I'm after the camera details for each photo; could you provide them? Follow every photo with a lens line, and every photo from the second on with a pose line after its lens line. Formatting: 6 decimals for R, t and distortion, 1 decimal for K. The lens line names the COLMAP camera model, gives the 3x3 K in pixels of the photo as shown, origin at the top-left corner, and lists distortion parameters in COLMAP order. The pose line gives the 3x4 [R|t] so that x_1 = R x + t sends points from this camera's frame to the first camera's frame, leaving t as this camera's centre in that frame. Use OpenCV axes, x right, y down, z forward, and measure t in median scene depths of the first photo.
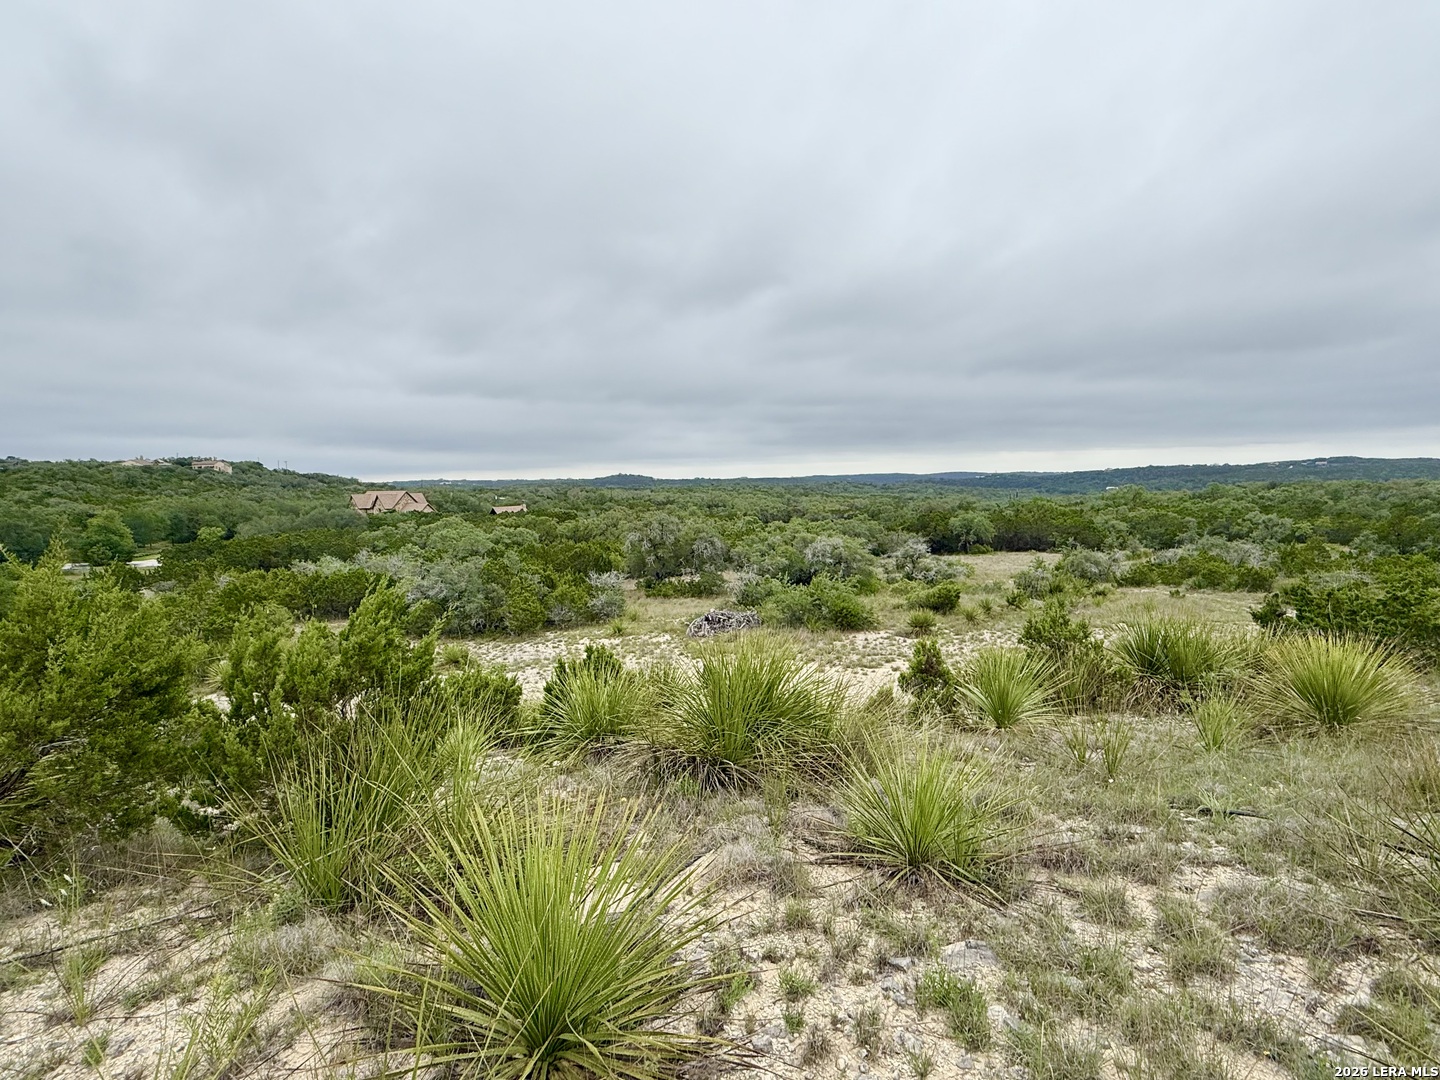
lens RADIAL K [[708.3, 0, 718.7], [0, 708.3, 538.6], [0, 0, 1]] dist [0.013334, -0.000569]
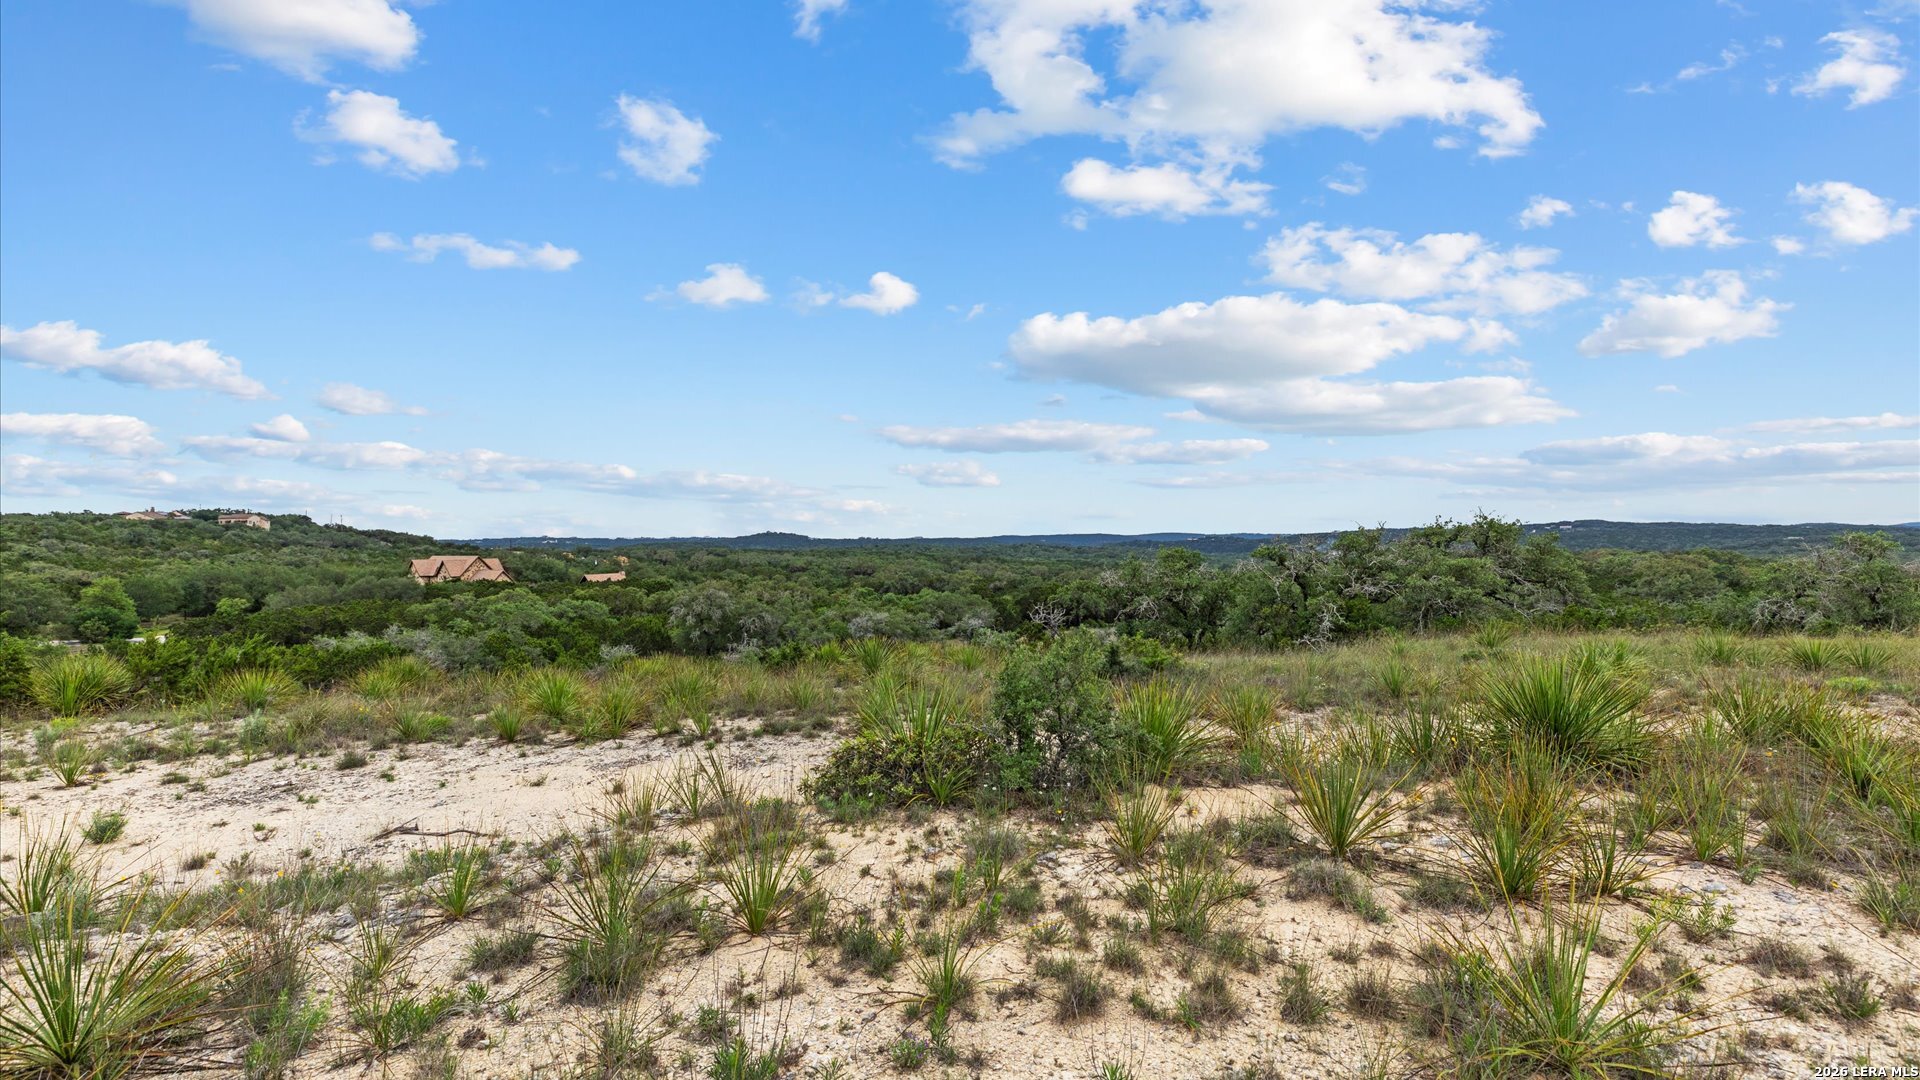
lens RADIAL K [[855.1, 0, 966.1], [0, 855.1, 536.0], [0, 0, 1]] dist [0.003409, -0.000371]
pose [[0.996480, 0.008491, 0.083405, 0.064718], [-0.001204, 0.996204, -0.087040, -0.001371], [-0.083828, 0.086633, 0.992707, -0.085152]]
